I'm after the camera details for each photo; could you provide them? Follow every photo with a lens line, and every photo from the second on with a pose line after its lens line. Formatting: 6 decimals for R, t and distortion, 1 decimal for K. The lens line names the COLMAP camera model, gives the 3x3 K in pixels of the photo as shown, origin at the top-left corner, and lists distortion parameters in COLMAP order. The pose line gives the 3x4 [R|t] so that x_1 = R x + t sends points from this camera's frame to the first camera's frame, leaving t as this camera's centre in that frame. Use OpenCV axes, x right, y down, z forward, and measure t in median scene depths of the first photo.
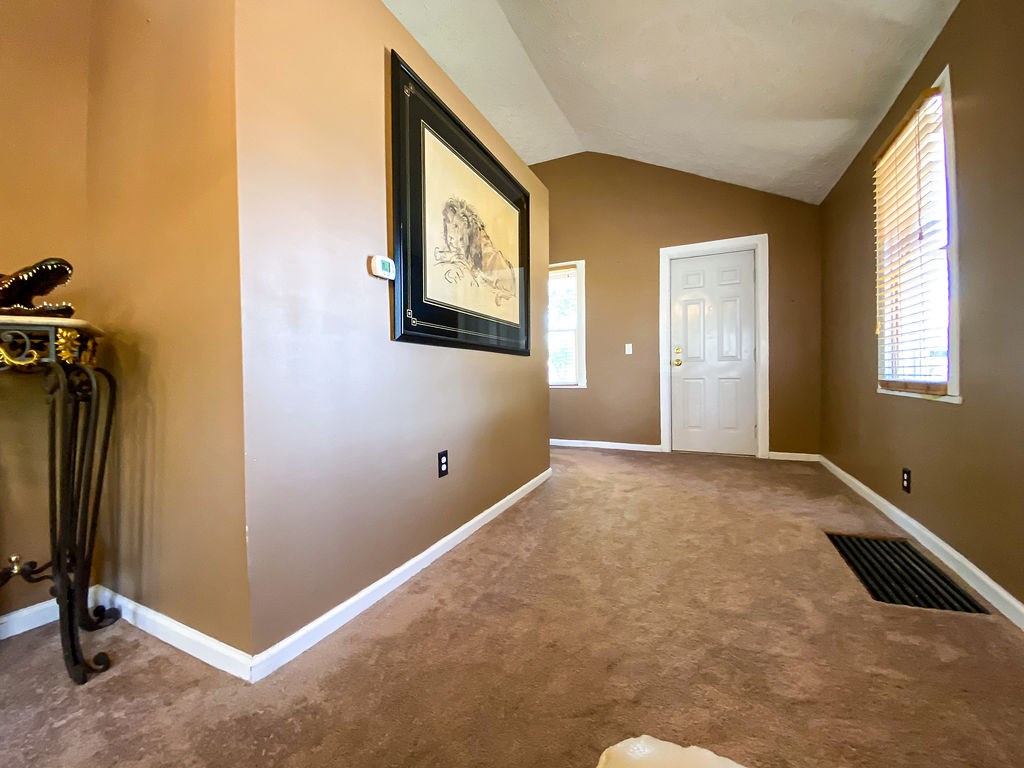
lens RADIAL K [[417.3, 0, 509.2], [0, 417.3, 380.7], [0, 0, 1]] dist [0.044870, -0.039859]
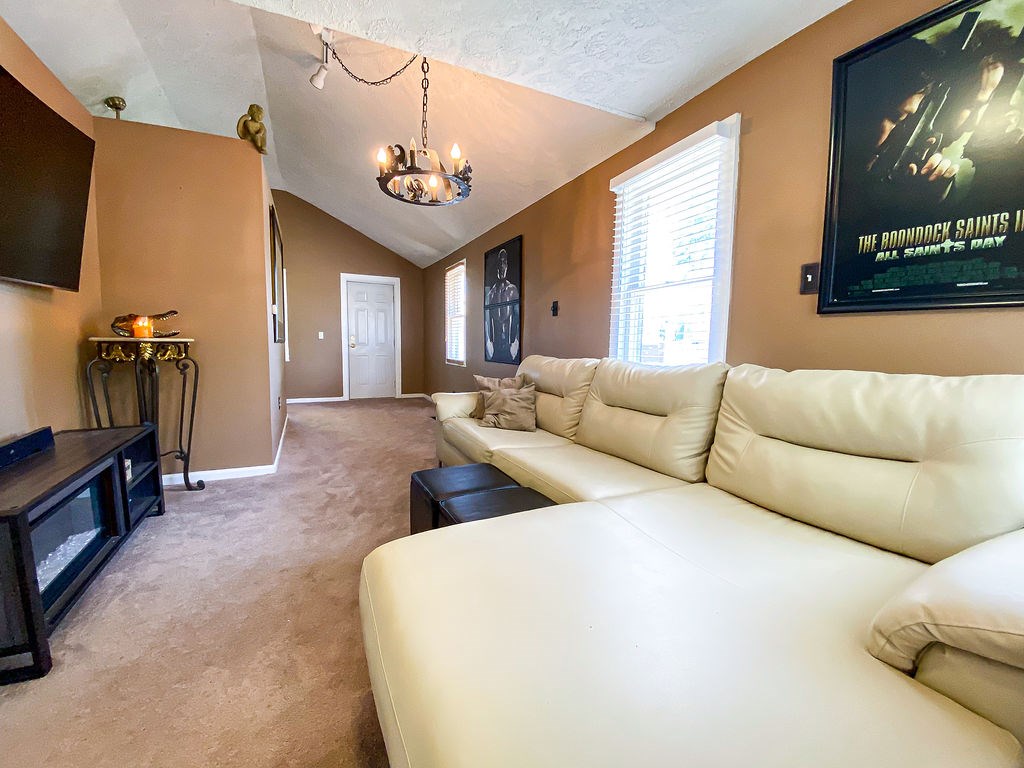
lens RADIAL K [[413.7, 0, 508.5], [0, 413.7, 380.3], [0, 0, 1]] dist [0.022691, -0.021751]
pose [[0.639831, -0.045654, 0.767158, -0.606900], [-0.011665, 0.997542, 0.069094, -0.035072], [-0.768427, -0.053157, 0.637726, -0.672446]]
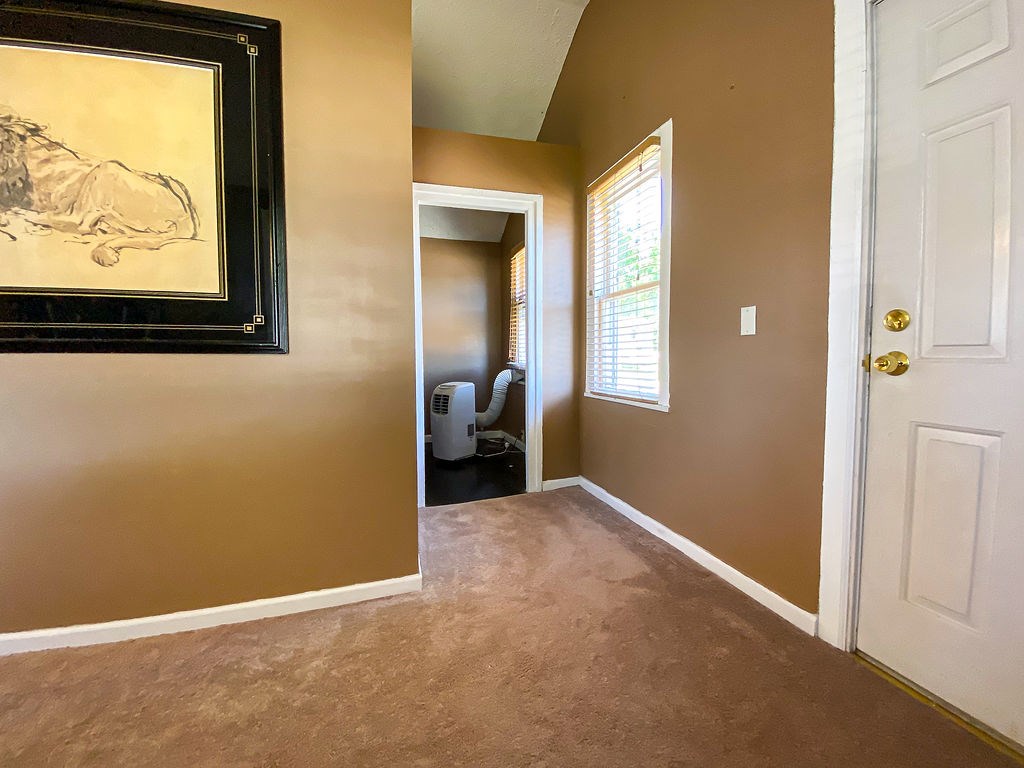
lens RADIAL K [[413.7, 0, 508.5], [0, 413.7, 380.3], [0, 0, 1]] dist [0.022691, -0.021751]
pose [[0.674473, 0.050086, -0.736599, 0.573213], [-0.015430, 0.998435, 0.053761, -0.056906], [0.738139, -0.024895, 0.674190, 0.818846]]
